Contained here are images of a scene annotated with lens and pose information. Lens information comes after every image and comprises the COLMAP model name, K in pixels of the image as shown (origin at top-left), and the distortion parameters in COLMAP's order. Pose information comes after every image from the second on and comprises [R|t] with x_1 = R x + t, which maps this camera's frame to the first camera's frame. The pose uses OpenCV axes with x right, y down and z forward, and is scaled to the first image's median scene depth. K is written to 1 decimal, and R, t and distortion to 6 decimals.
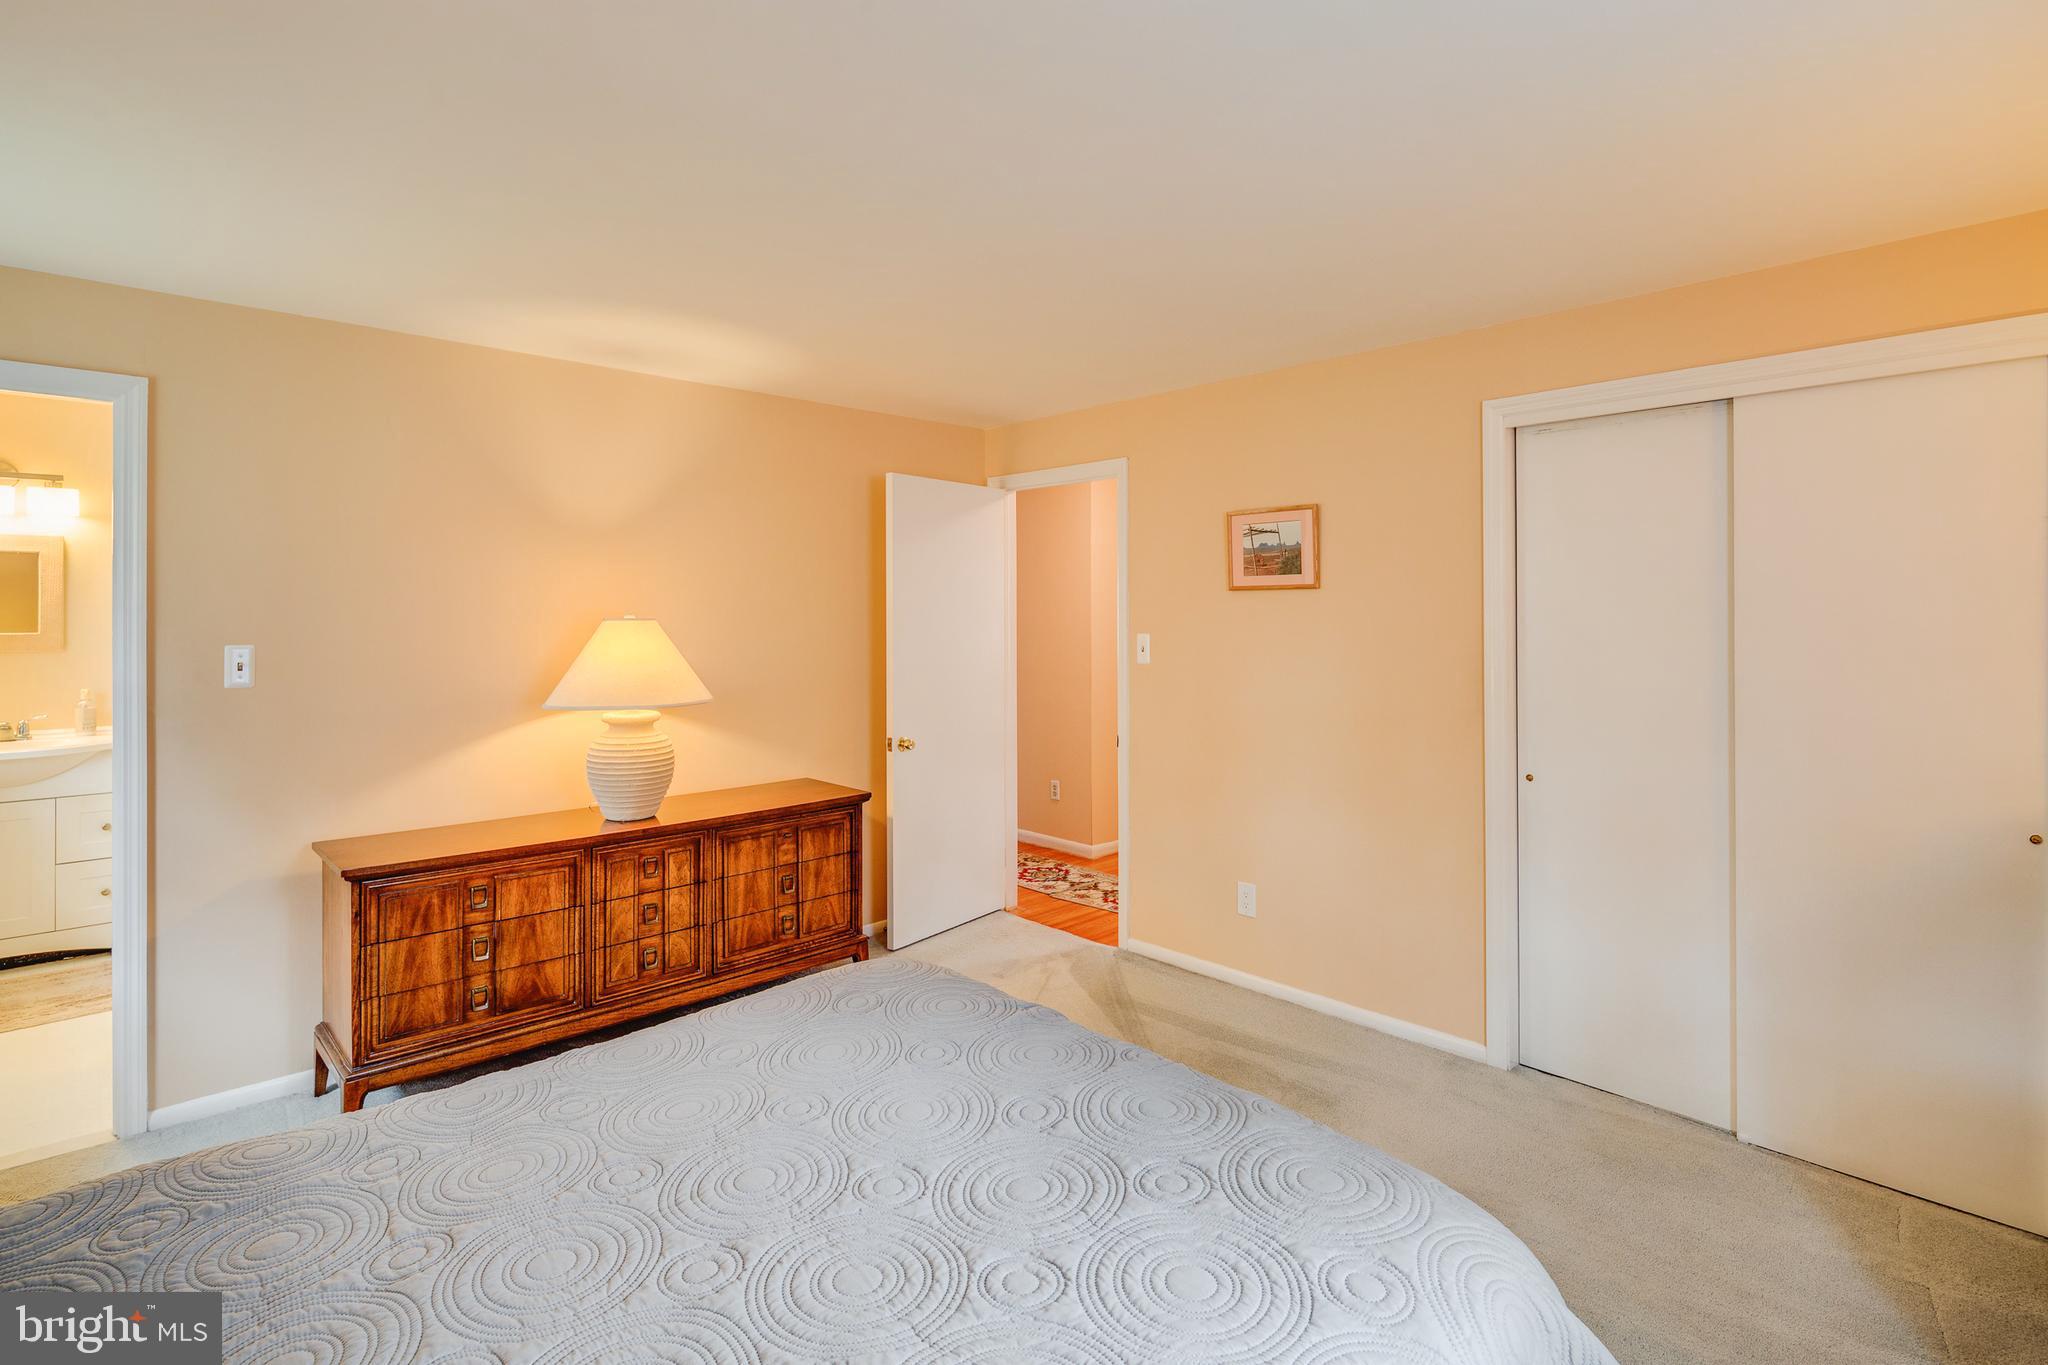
lens RADIAL K [[990.2, 0, 1043.5], [0, 990.2, 612.0], [0, 0, 1]] dist [-0.006978, -0.001827]
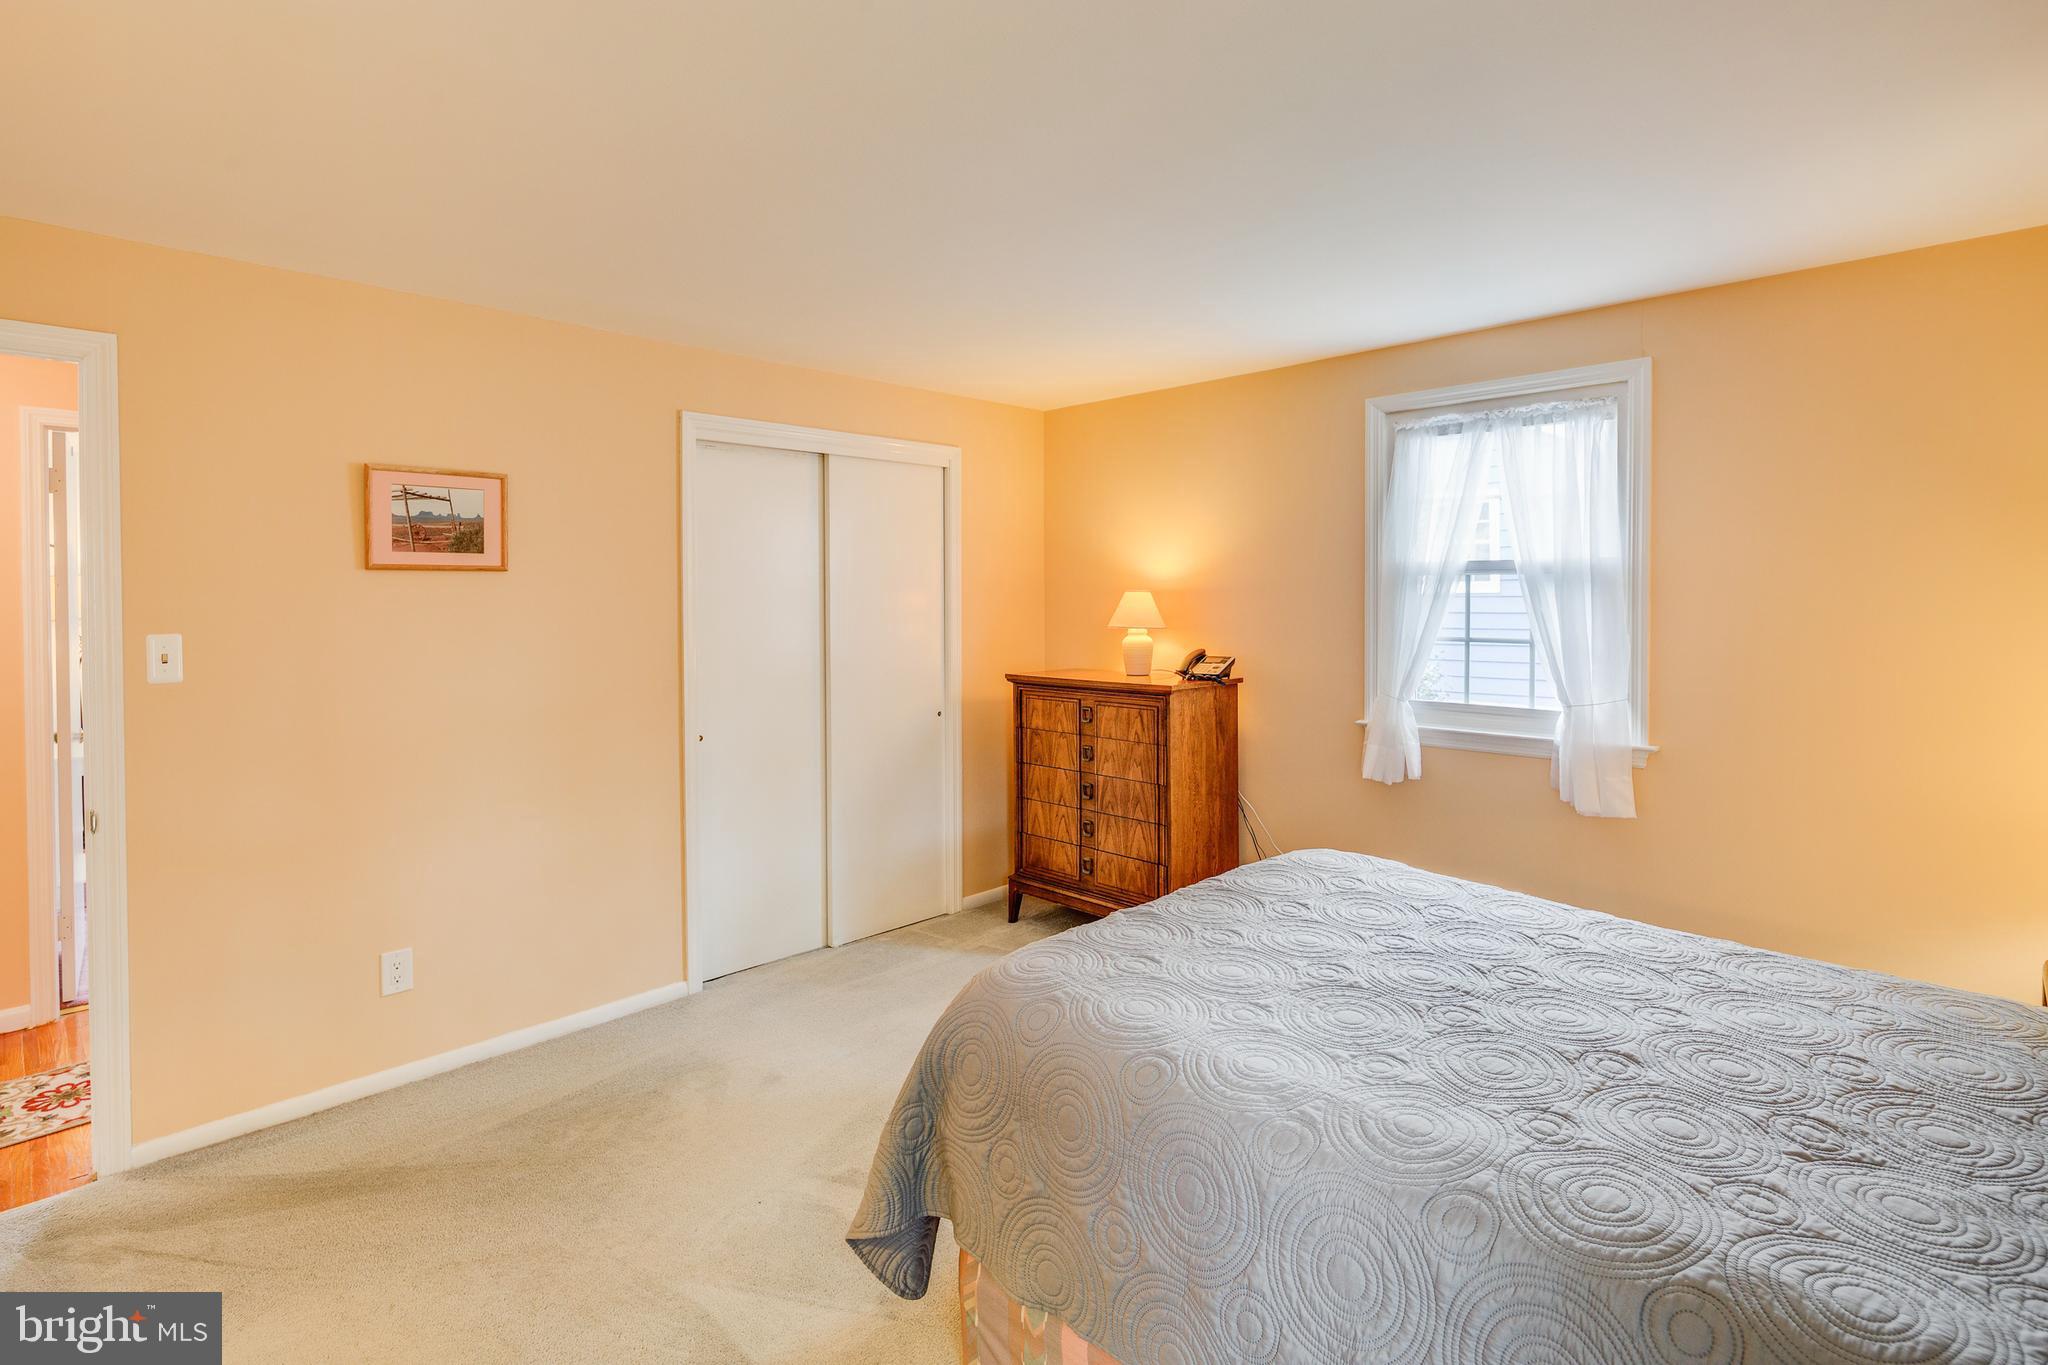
lens RADIAL K [[990.2, 0, 1022.9], [0, 990.2, 611.4], [0, 0, 1]] dist [-0.006978, -0.001827]
pose [[-0.037865, -0.010799, 0.999225, -0.590511], [0.004478, 0.999930, 0.010976, 0.004042], [-0.999273, 0.004890, -0.037814, 0.555507]]
